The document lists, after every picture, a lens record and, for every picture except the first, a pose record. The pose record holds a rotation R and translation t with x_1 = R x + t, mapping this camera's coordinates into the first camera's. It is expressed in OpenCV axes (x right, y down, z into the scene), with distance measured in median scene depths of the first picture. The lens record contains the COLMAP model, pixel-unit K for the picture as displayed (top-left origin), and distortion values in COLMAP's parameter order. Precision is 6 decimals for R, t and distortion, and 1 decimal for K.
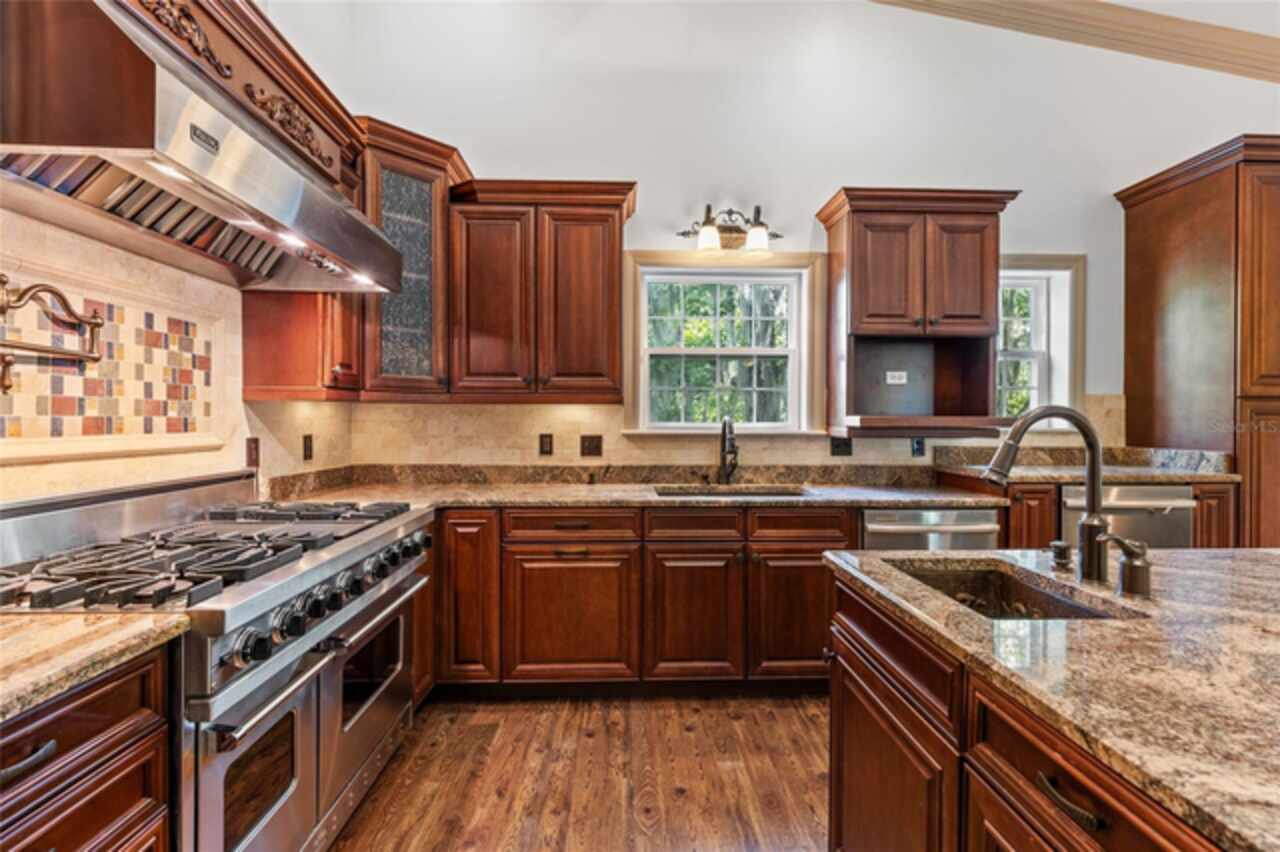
lens RADIAL K [[612.0, 0, 640.0], [0, 612.0, 426.0], [0, 0, 1]] dist [-0.000208, 0.000000]
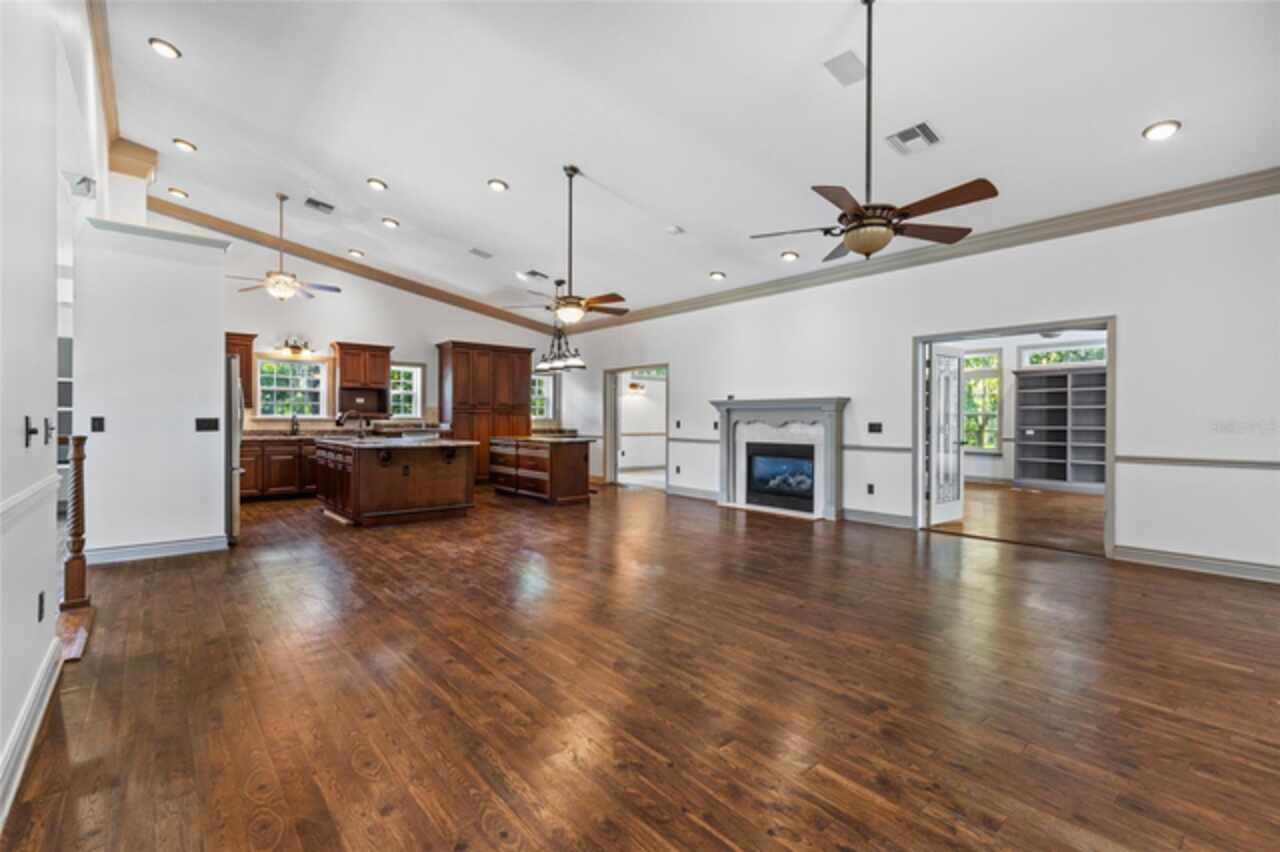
lens RADIAL K [[578.6, 0, 640.0], [0, 578.6, 426.0], [0, 0, 1]] dist [0.013277, 0.000134]
pose [[0.785828, -0.002740, 0.618439, -0.269920], [-0.001748, 0.999976, 0.006652, 0.026410], [-0.618443, -0.006308, 0.785805, -2.144980]]
